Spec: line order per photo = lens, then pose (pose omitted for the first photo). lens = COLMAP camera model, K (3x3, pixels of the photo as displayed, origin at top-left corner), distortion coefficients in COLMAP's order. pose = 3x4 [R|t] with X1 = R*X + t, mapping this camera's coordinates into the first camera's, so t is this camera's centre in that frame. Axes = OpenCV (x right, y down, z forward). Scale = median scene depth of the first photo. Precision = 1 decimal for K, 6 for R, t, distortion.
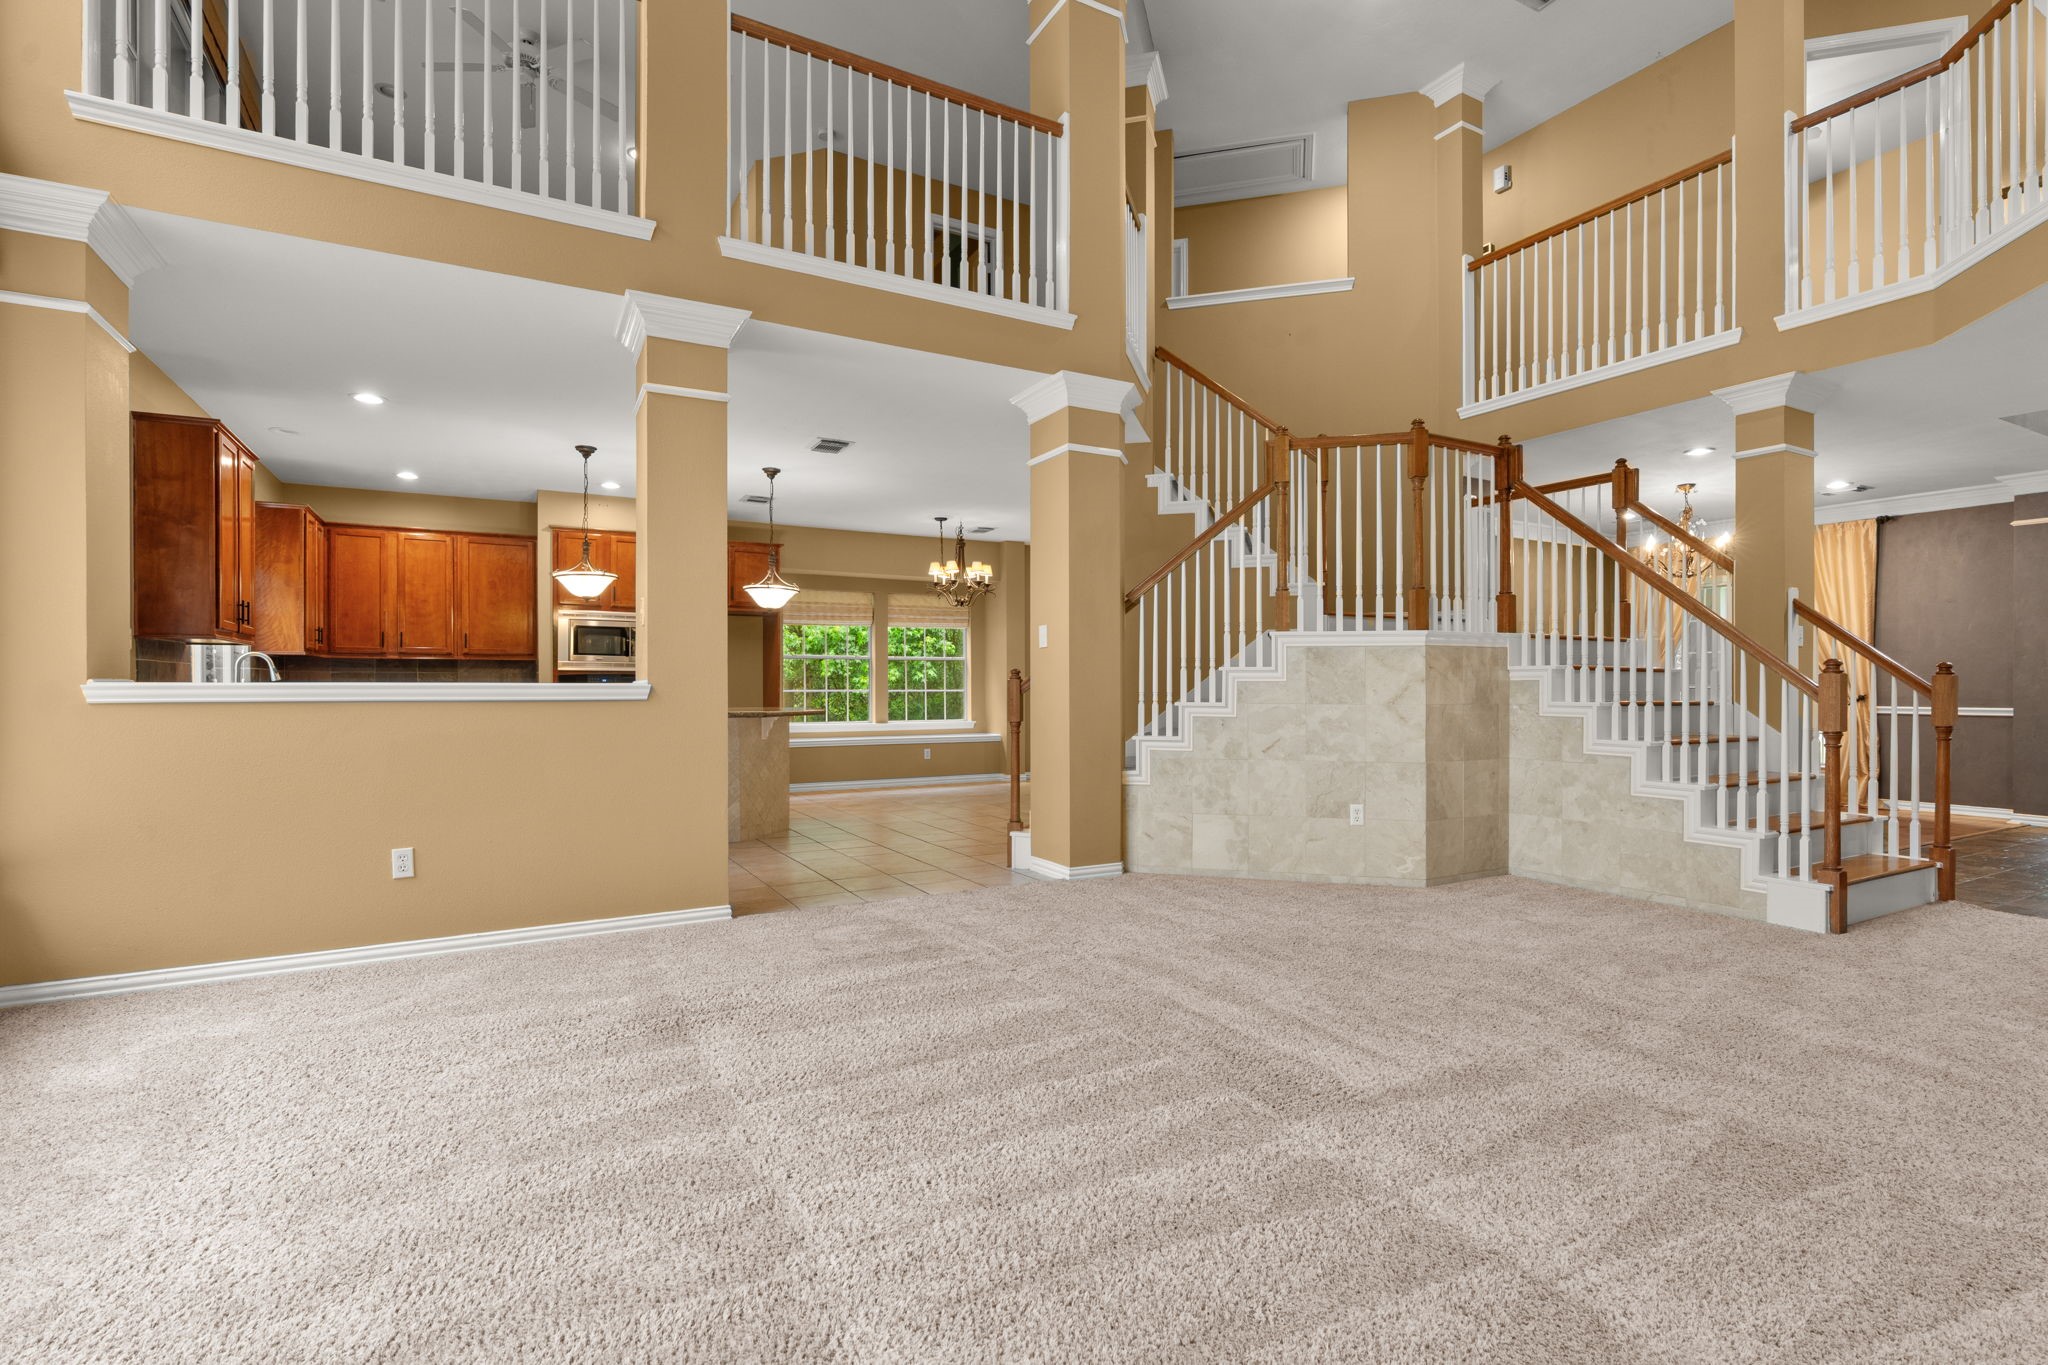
lens RADIAL K [[939.8, 0, 1072.7], [0, 939.8, 688.1], [0, 0, 1]] dist [-0.003238, 0.001202]
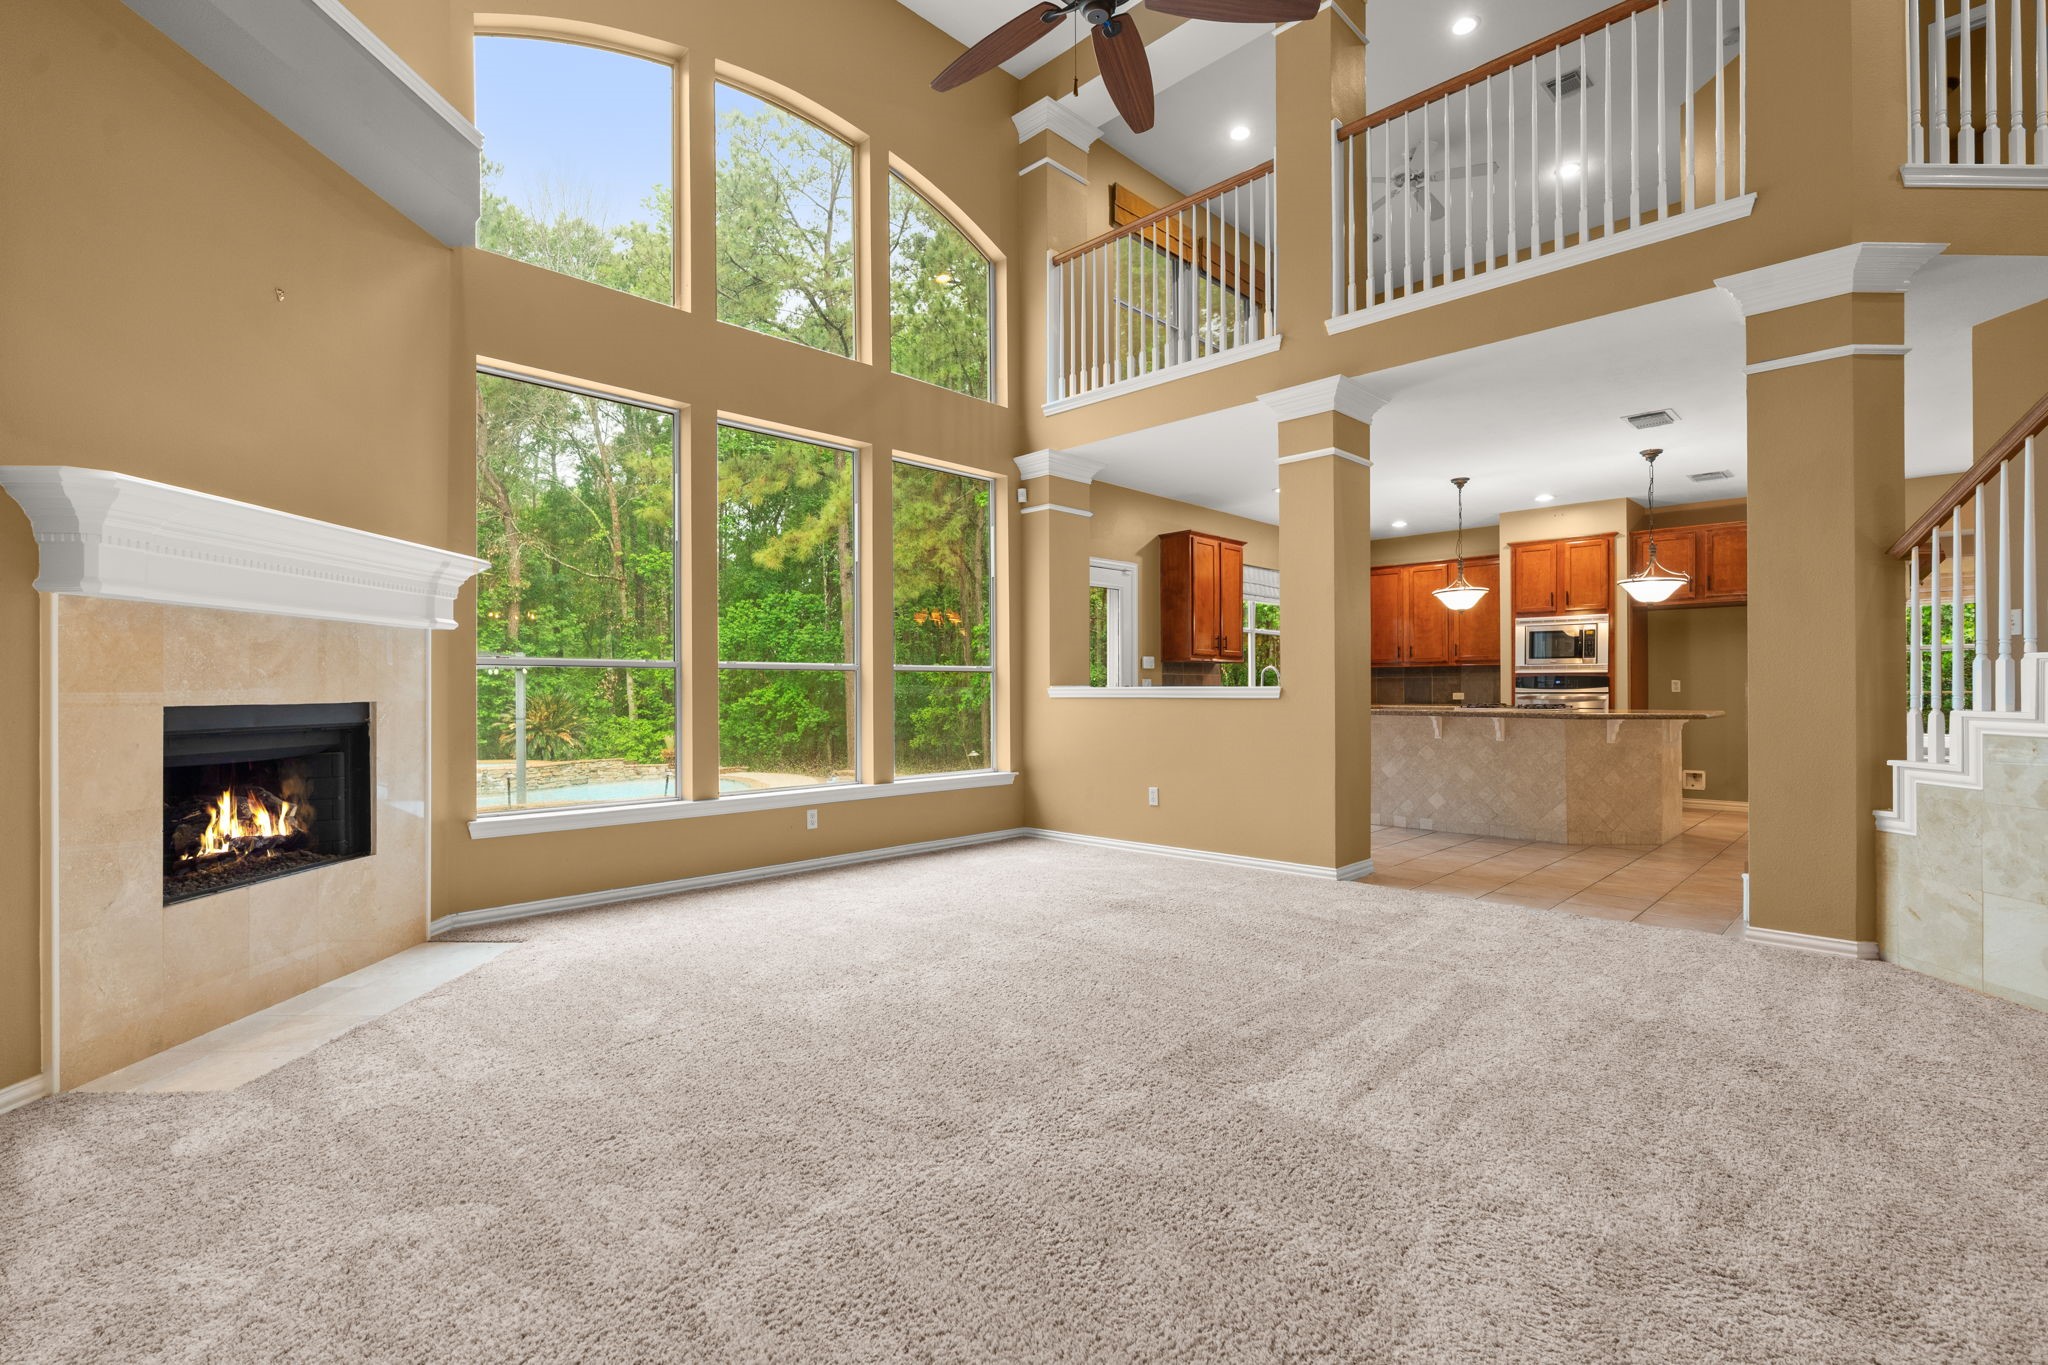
lens RADIAL K [[939.8, 0, 1035.5], [0, 939.8, 684.4], [0, 0, 1]] dist [-0.003238, 0.001202]
pose [[0.276191, -0.006190, -0.961083, 0.548361], [0.001410, 0.999981, -0.006036, 0.000371], [0.961102, 0.000312, 0.276194, 0.233377]]
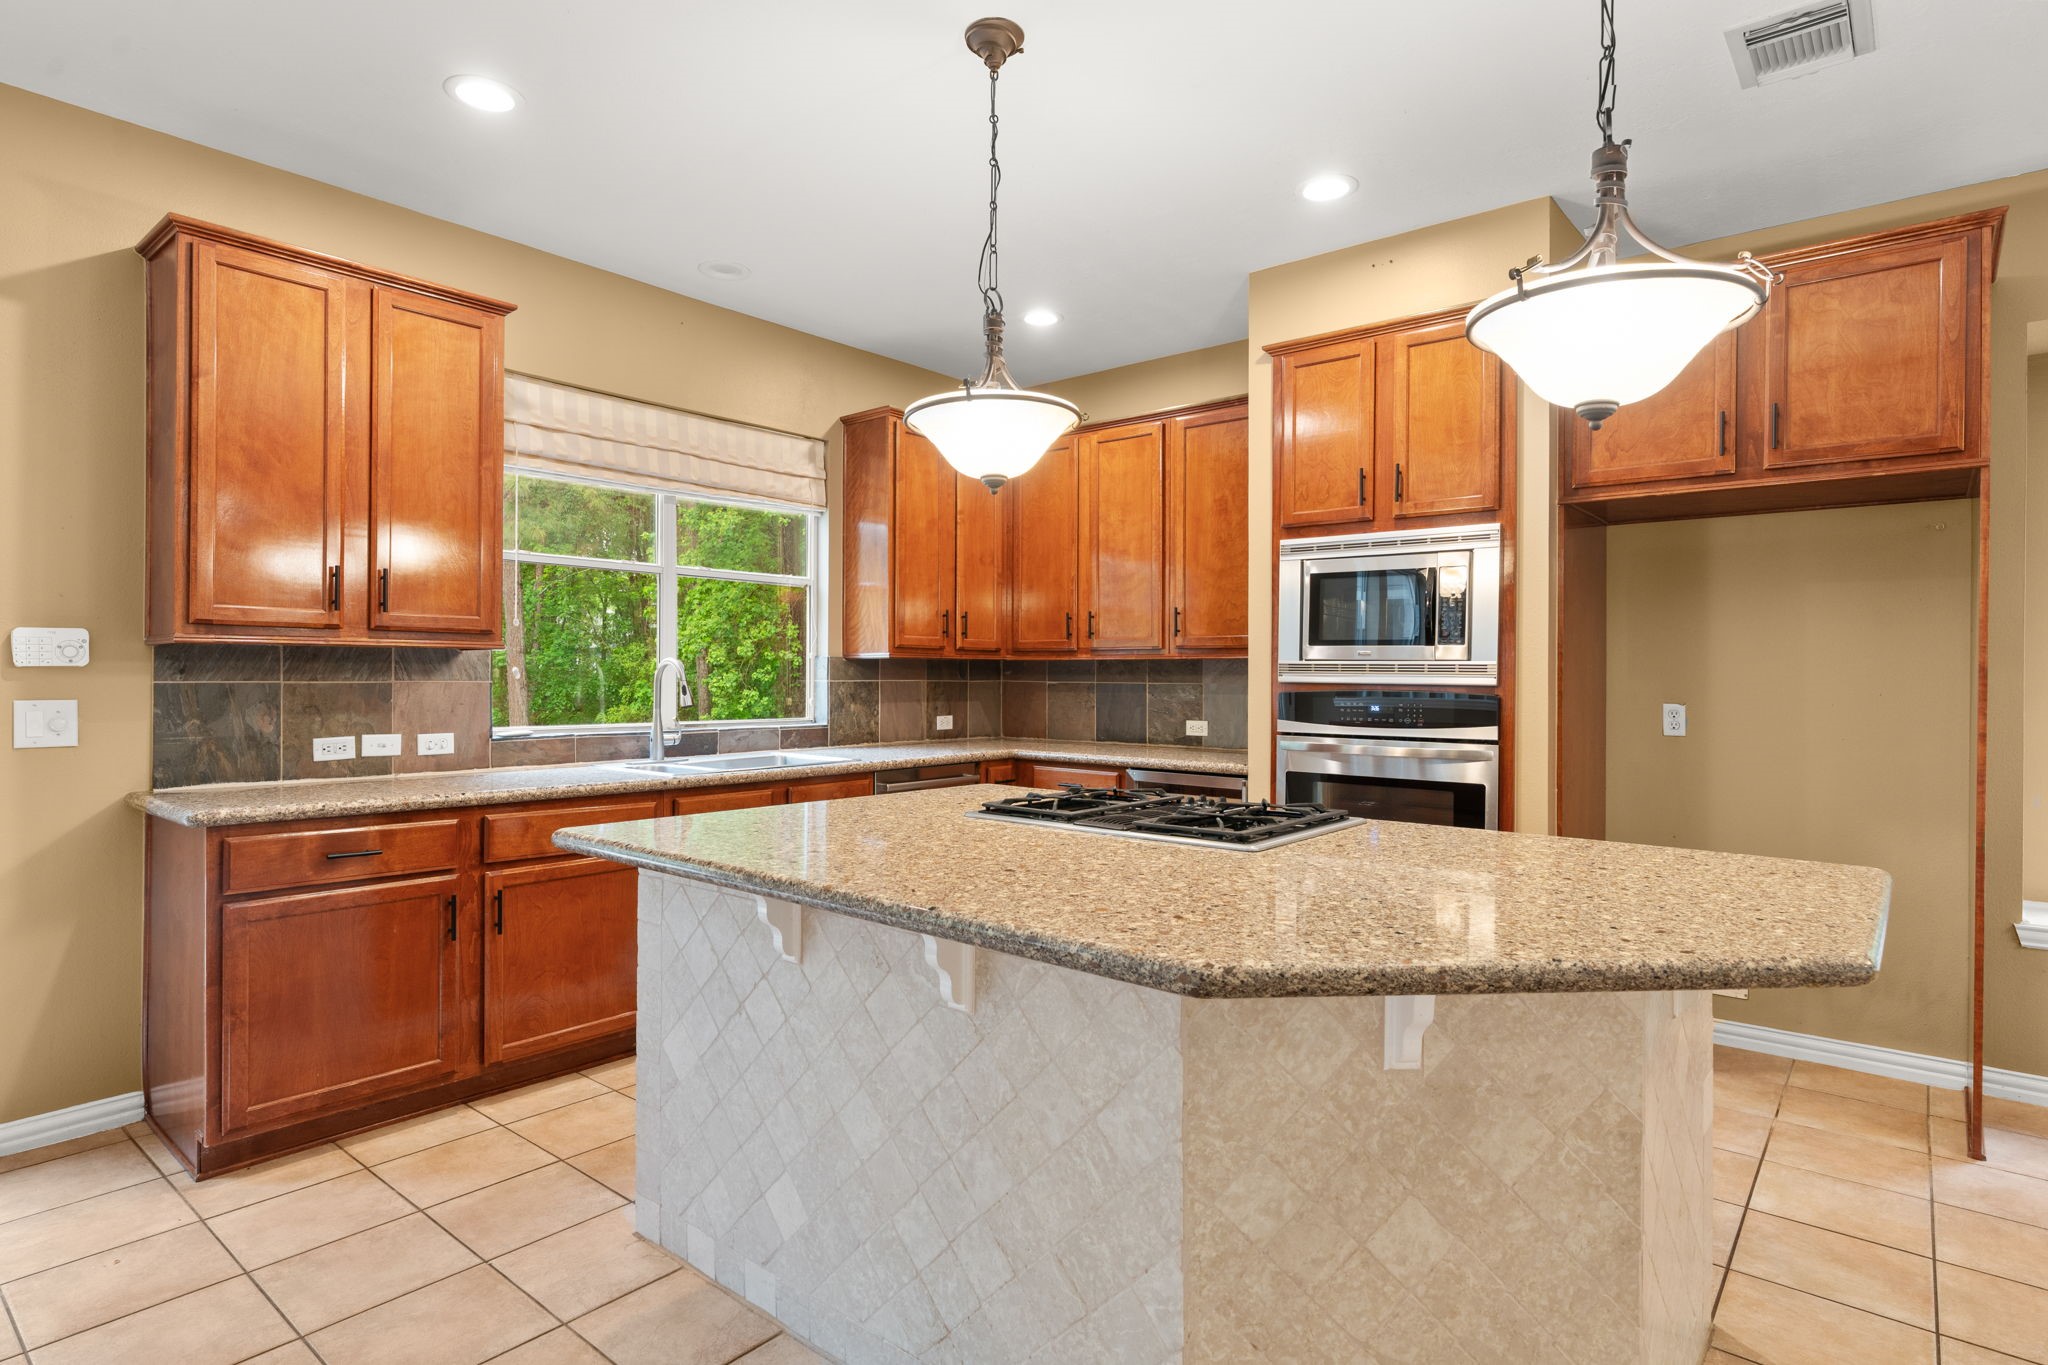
lens RADIAL K [[1088.3, 0, 1027.5], [0, 1088.3, 678.7], [0, 0, 1]] dist [0.000182, -0.000070]
pose [[0.351546, 0.003628, -0.936164, -0.186939], [-0.004147, 0.999989, 0.002319, -0.032312], [0.936162, 0.003067, 0.351557, 1.097526]]
